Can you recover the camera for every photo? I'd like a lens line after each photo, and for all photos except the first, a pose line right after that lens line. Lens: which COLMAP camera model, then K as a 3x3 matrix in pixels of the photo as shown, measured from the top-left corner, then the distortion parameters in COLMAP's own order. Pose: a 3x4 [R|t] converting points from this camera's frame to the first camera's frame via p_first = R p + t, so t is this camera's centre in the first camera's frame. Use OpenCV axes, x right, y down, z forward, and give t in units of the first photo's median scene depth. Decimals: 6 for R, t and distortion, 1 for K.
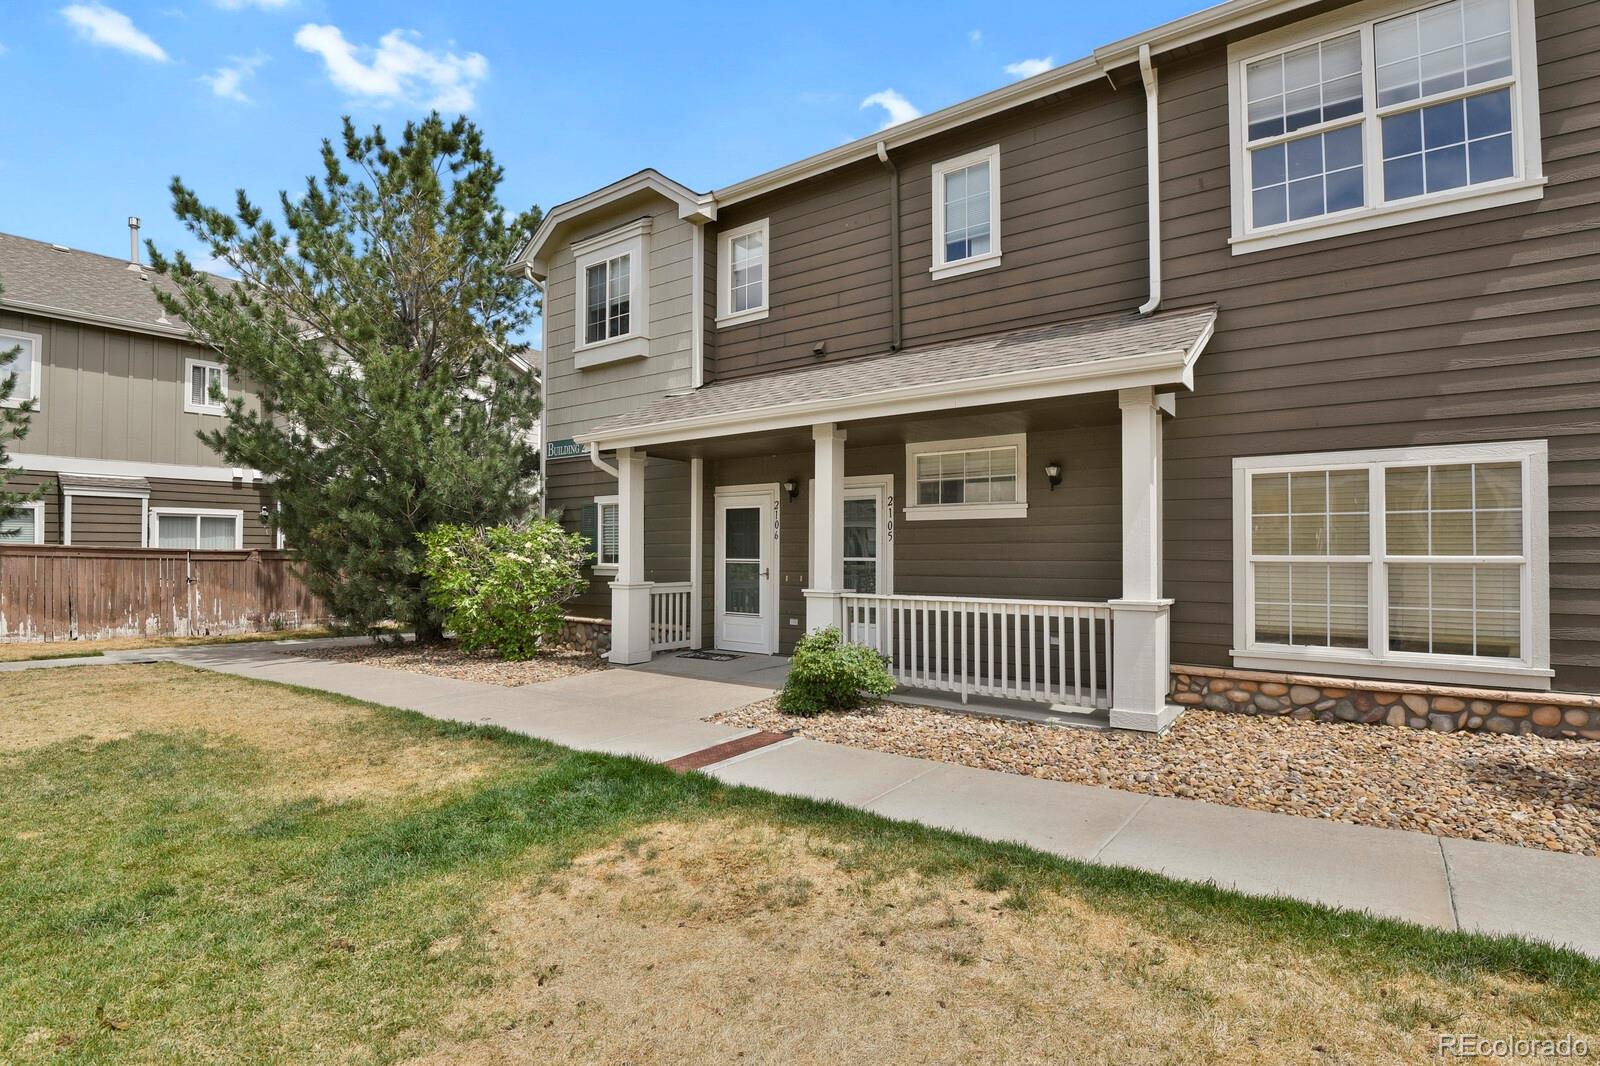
lens RADIAL K [[781.6, 0, 811.6], [0, 781.6, 540.9], [0, 0, 1]] dist [-0.023354, -0.003832]
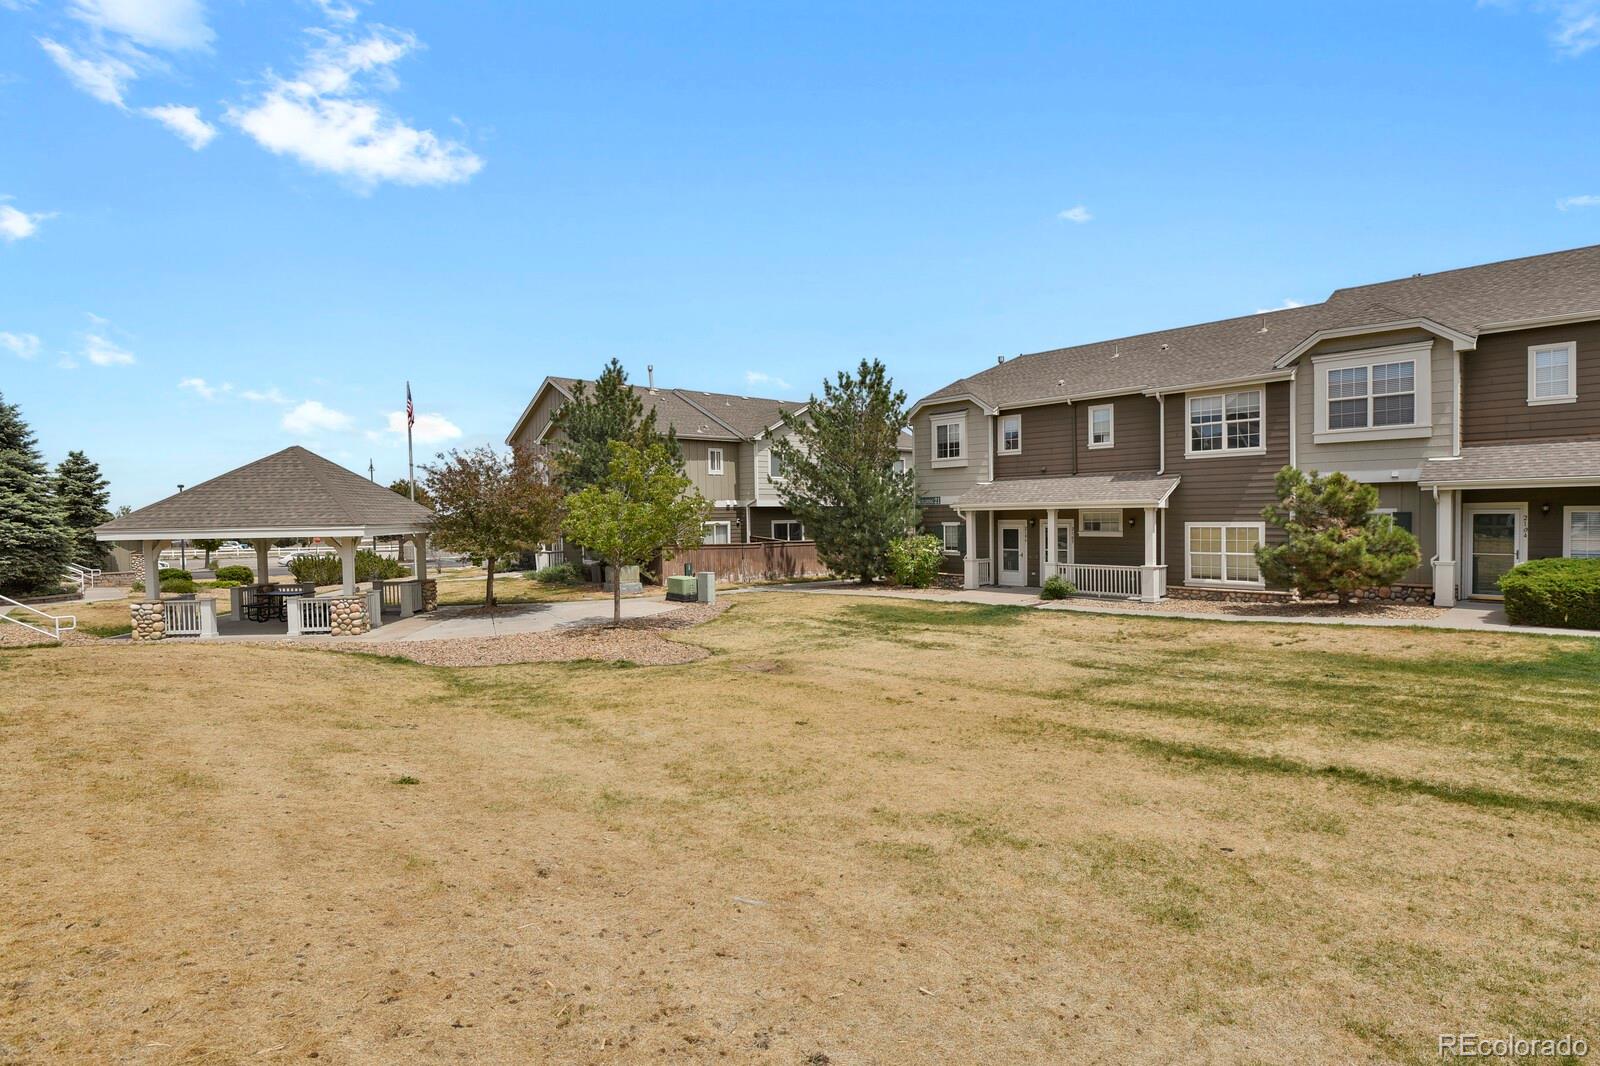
lens RADIAL K [[781.6, 0, 807.4], [0, 781.6, 538.8], [0, 0, 1]] dist [-0.023354, -0.003832]
pose [[0.979986, -0.011188, -0.198754, -0.271378], [0.020799, 0.998709, 0.046334, -0.164930], [0.197979, -0.049541, 0.978954, -1.880289]]
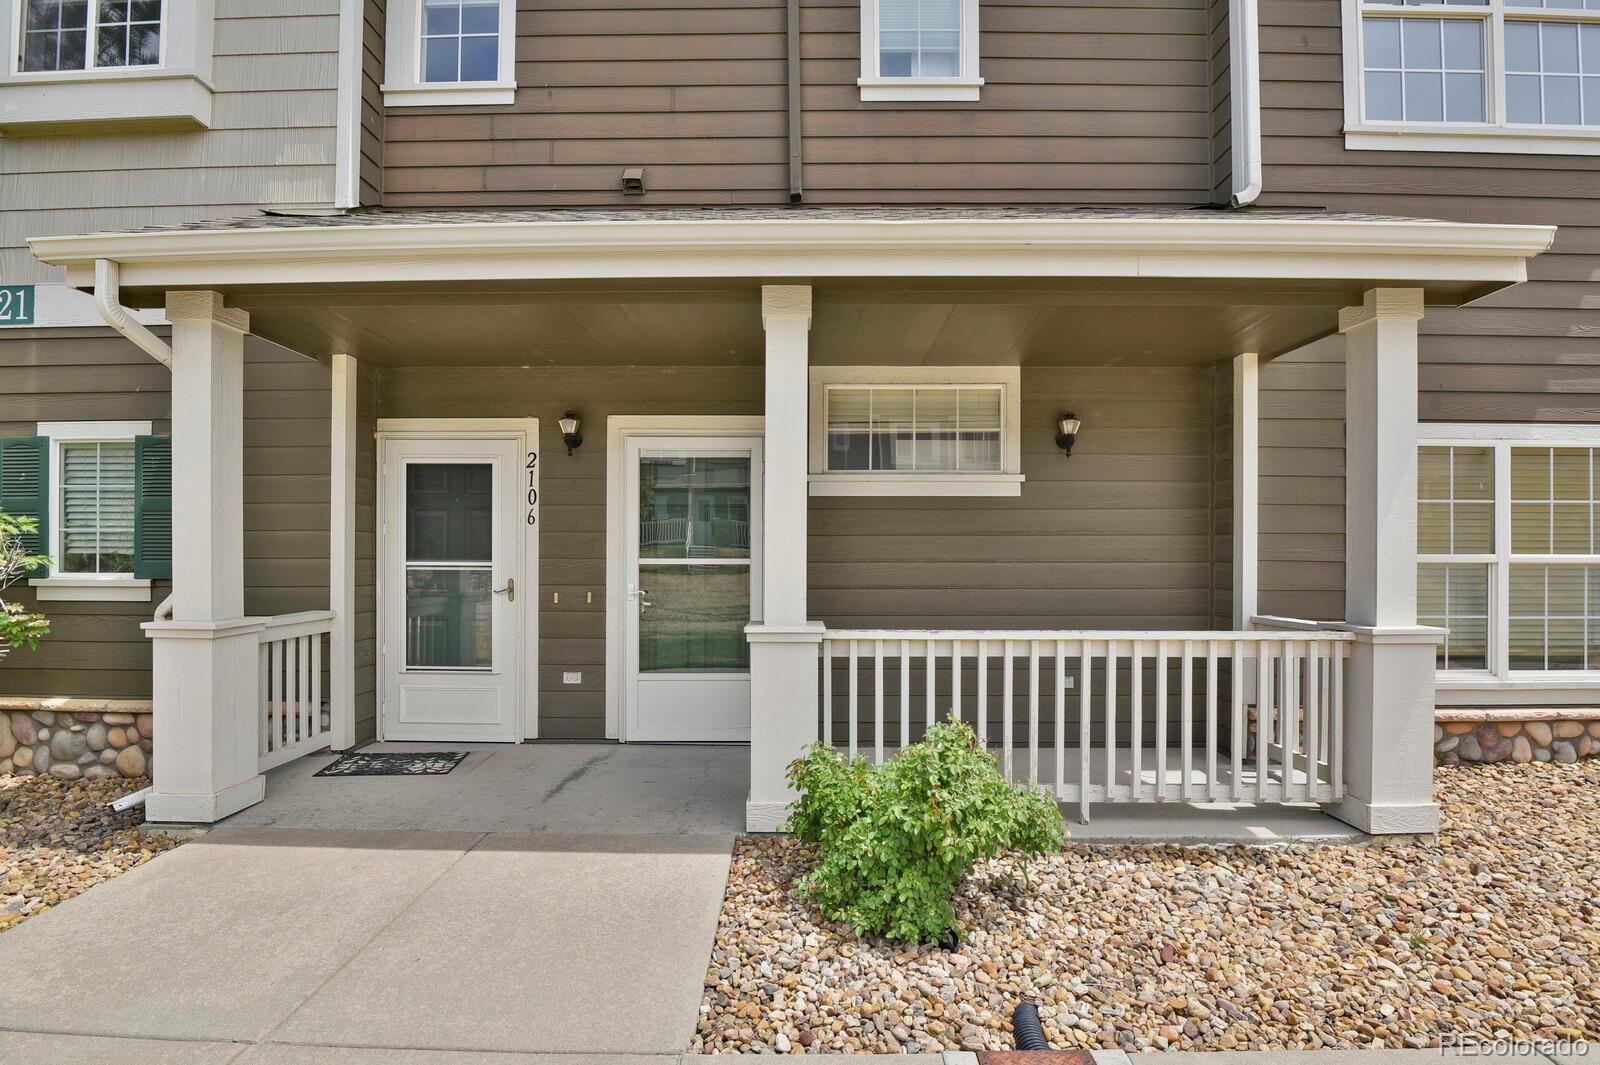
lens RADIAL K [[781.6, 0, 792.6], [0, 781.6, 549.9], [0, 0, 1]] dist [-0.023354, -0.003832]
pose [[0.817156, -0.000272, 0.576417, -0.232500], [-0.009356, 0.999862, 0.013736, 0.006903], [-0.576341, -0.016618, 0.817040, 0.526926]]
